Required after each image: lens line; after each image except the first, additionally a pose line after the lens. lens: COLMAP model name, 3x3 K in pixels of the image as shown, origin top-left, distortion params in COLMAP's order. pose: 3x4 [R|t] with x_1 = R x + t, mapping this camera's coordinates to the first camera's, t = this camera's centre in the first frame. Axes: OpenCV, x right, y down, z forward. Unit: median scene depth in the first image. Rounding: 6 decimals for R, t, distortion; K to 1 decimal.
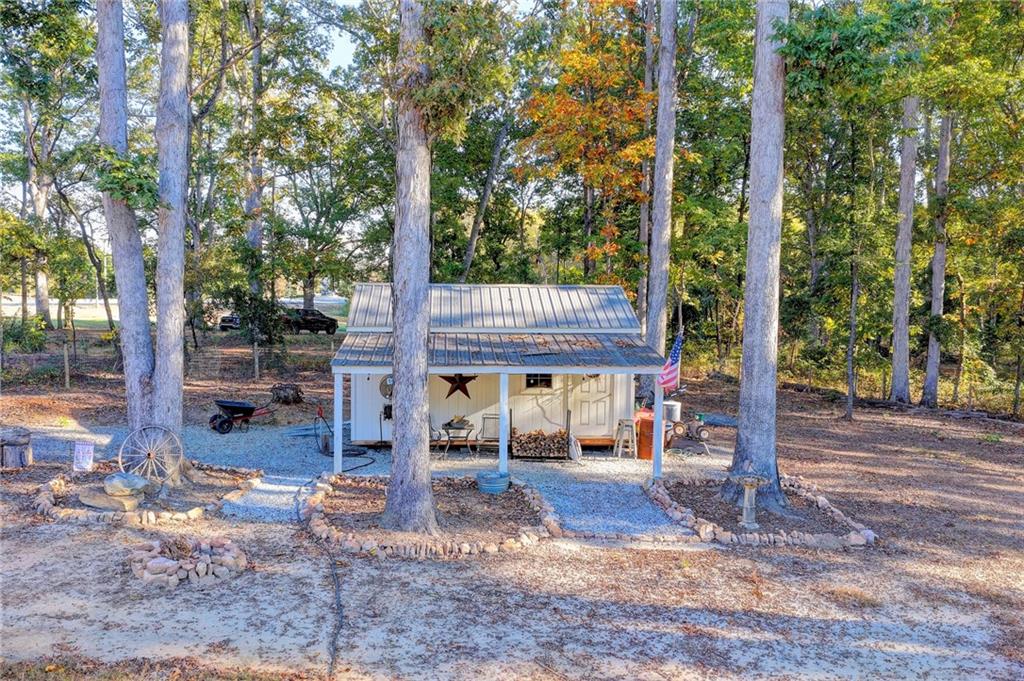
lens RADIAL K [[848.4, 0, 512.0], [0, 848.4, 340.5], [0, 0, 1]] dist [-0.004693, 0.040443]
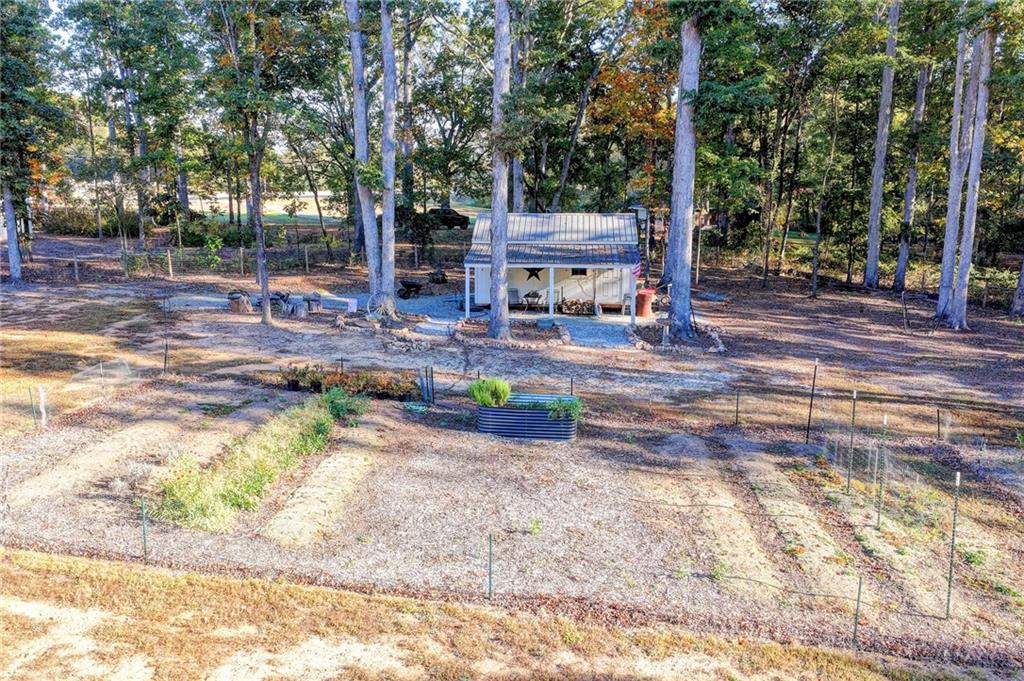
lens RADIAL K [[848.4, 0, 512.0], [0, 848.4, 340.5], [0, 0, 1]] dist [-0.004693, 0.040443]
pose [[0.988067, 0.020404, -0.152669, 0.169008], [0.000464, 0.990788, 0.135419, -0.049695], [0.154026, -0.133874, 0.978955, -0.783181]]
